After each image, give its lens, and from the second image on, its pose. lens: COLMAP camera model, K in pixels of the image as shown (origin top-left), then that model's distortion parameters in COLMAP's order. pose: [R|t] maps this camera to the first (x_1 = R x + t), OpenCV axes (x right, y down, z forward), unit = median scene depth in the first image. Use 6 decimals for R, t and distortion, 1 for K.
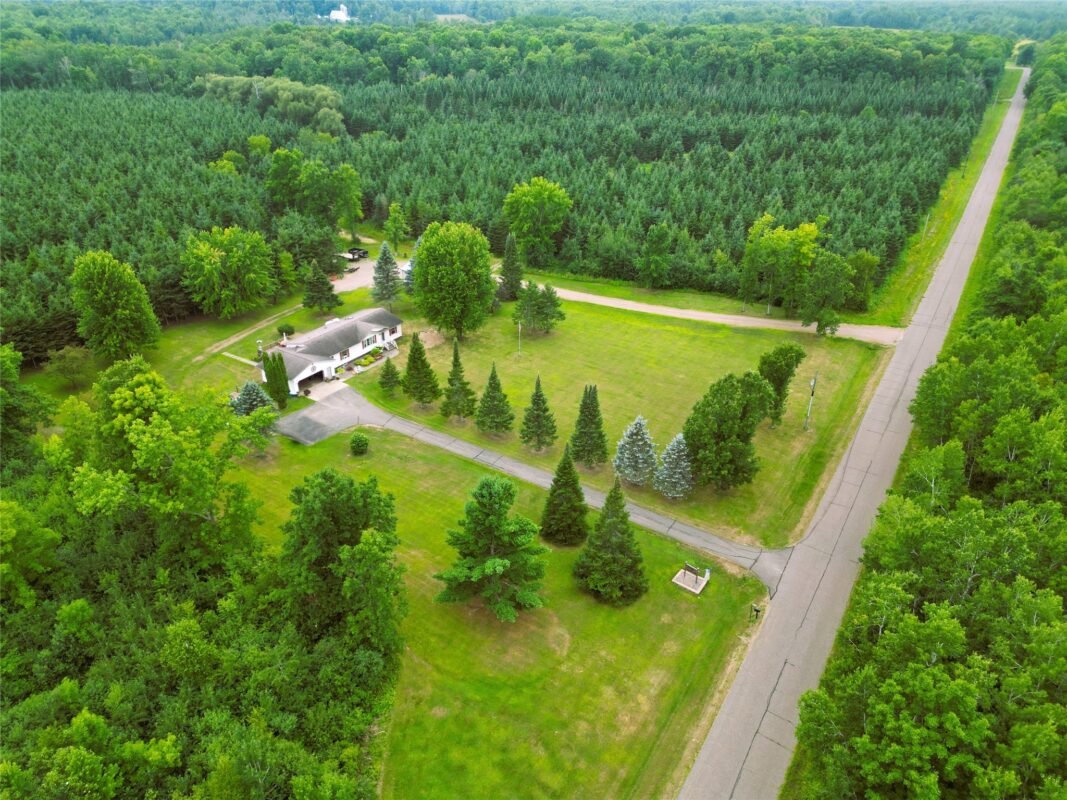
lens RADIAL K [[748.6, 0, 533.3], [0, 748.6, 401.7], [0, 0, 1]] dist [0.023192, -0.005263]
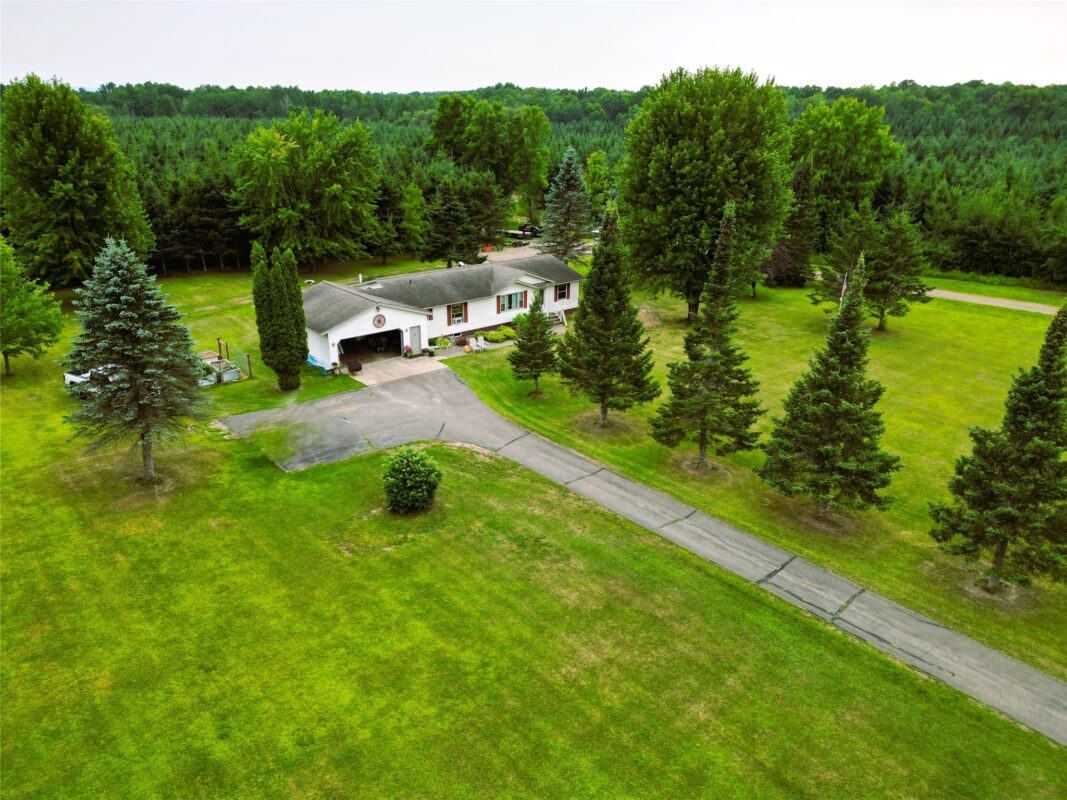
lens RADIAL K [[748.6, 0, 535.4], [0, 748.6, 399.6], [0, 0, 1]] dist [0.023192, -0.005263]
pose [[0.965420, 0.103477, -0.239284, -0.086950], [-0.136252, 0.982792, -0.124723, 0.047250], [0.222260, 0.153013, 0.962906, 0.590383]]
